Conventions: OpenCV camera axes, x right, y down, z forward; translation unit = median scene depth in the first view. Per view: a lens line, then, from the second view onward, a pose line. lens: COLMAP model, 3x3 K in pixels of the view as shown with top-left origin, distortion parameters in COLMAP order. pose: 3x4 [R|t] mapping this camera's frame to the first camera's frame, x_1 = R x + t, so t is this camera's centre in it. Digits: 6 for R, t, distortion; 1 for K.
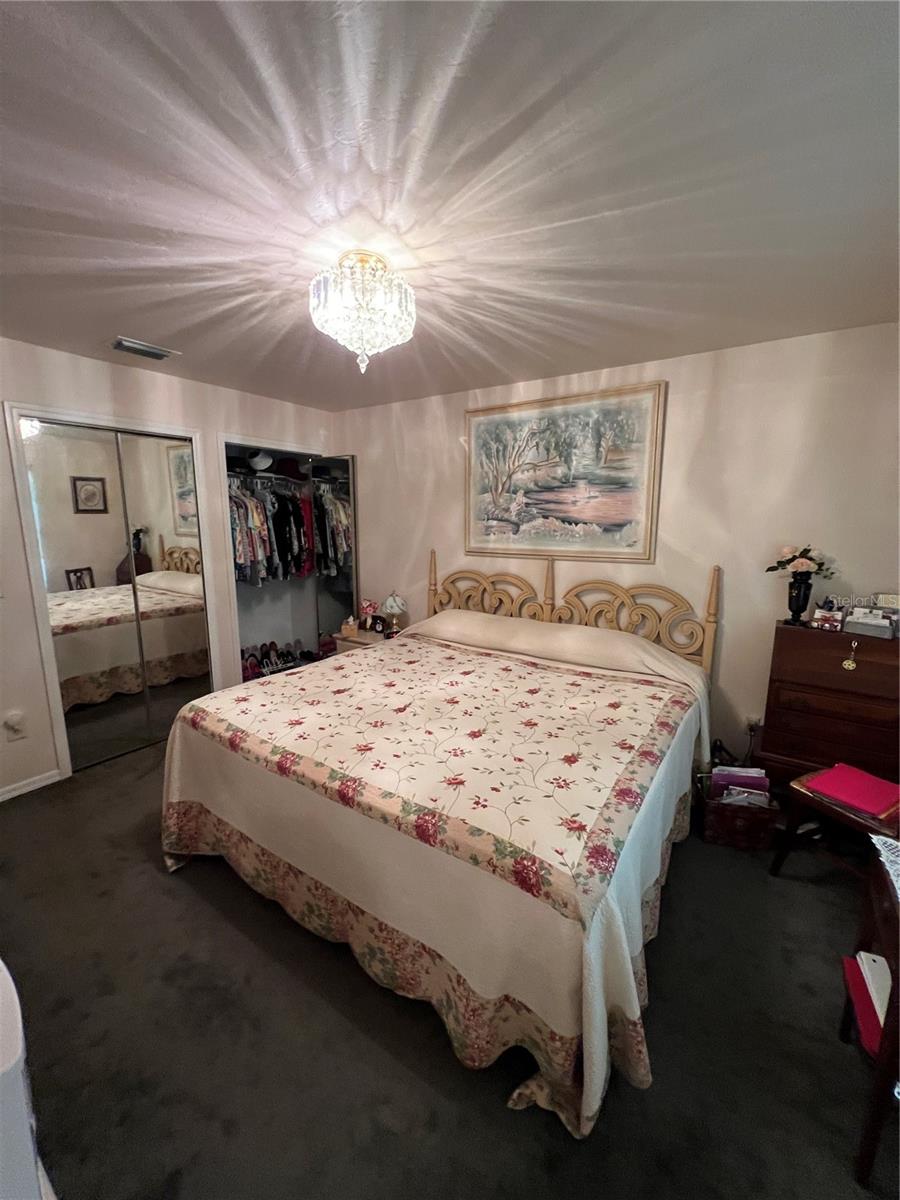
lens RADIAL K [[479.9, 0, 452.2], [0, 479.9, 596.9], [0, 0, 1]] dist [-0.001765, -0.000788]
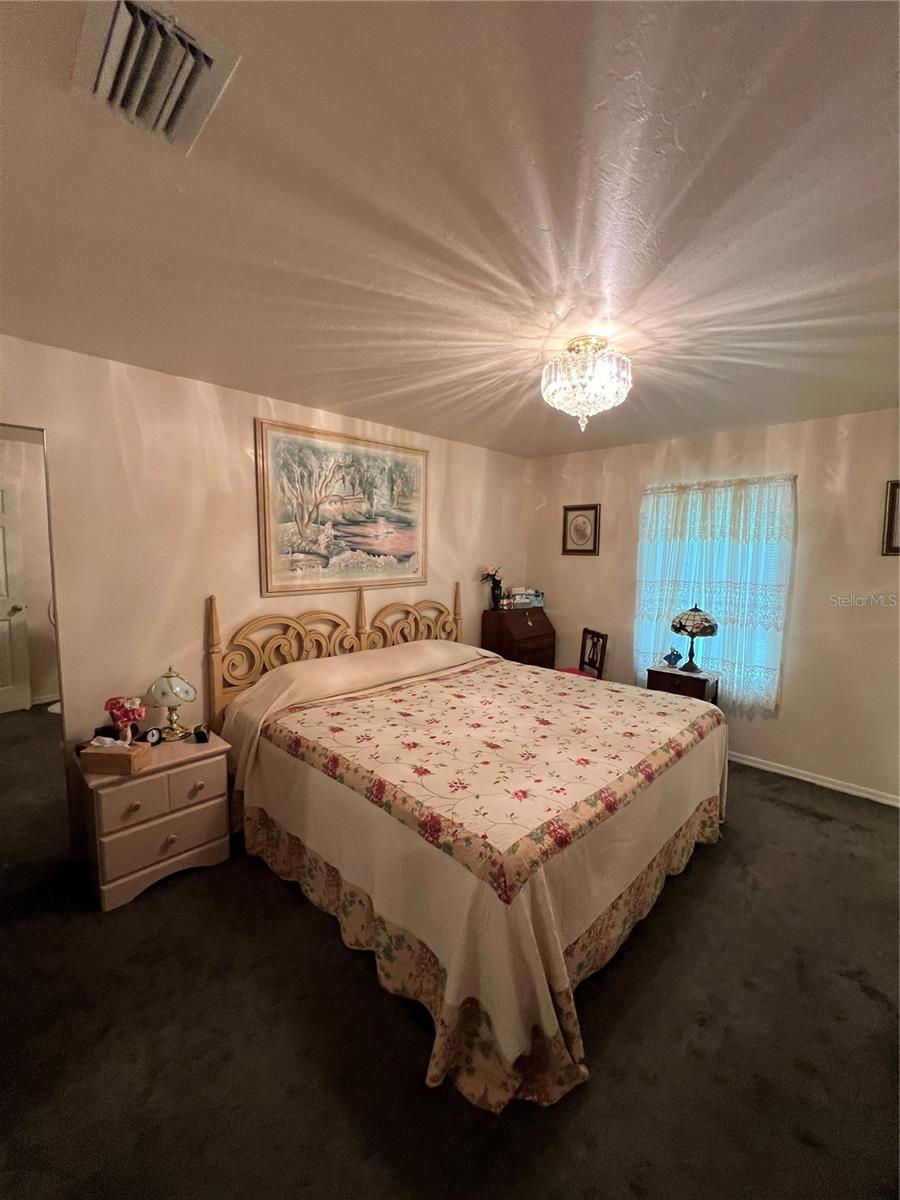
lens RADIAL K [[479.9, 0, 447.4], [0, 479.9, 596.3], [0, 0, 1]] dist [-0.001765, -0.000788]
pose [[0.188342, -0.099713, 0.977028, -0.806304], [0.159440, 0.984739, 0.069765, -0.112065], [-0.969075, 0.142638, 0.201366, 0.637385]]
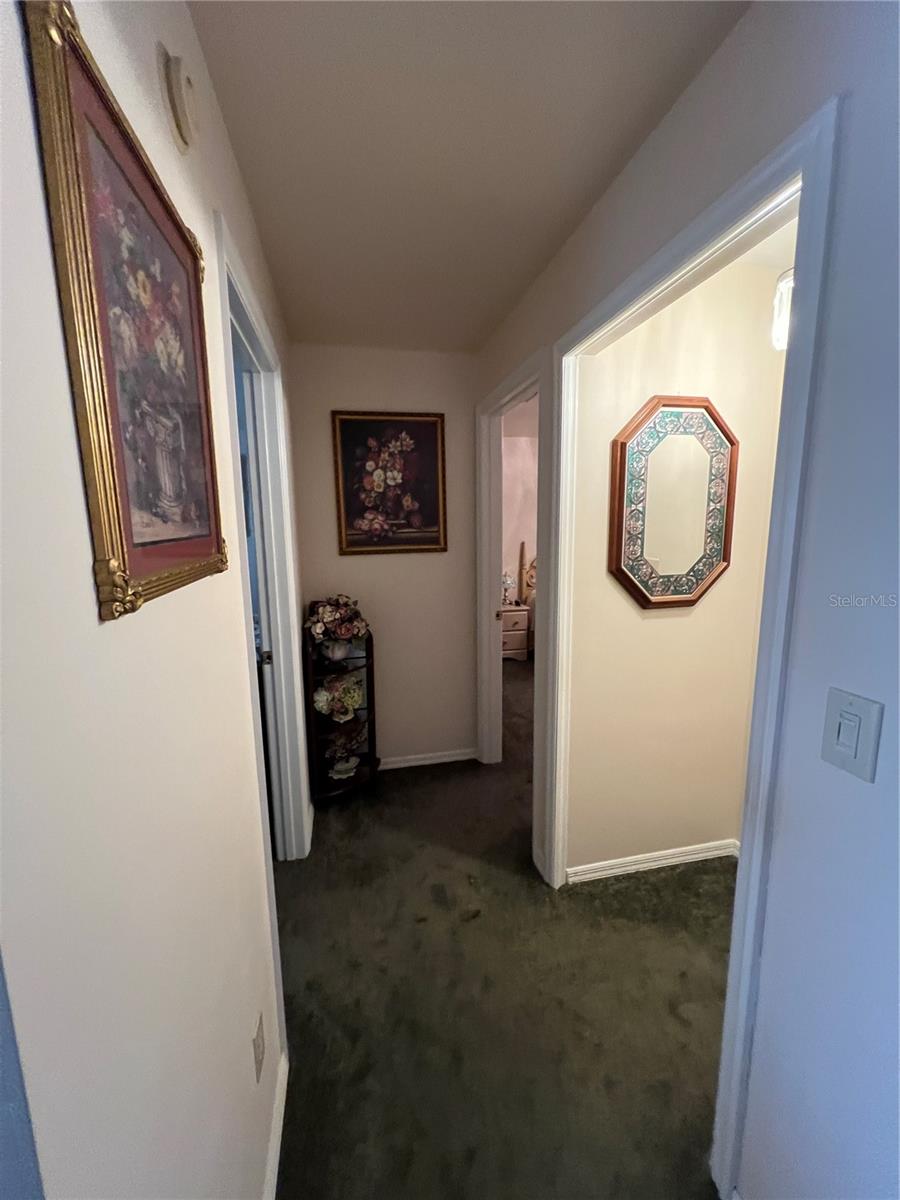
lens RADIAL K [[479.9, 0, 451.0], [0, 479.9, 597.3], [0, 0, 1]] dist [-0.001765, -0.000788]
pose [[0.695668, -0.123833, 0.707610, -1.534936], [0.137100, 0.989811, 0.038432, -0.019049], [-0.705159, 0.070277, 0.705558, 0.157538]]
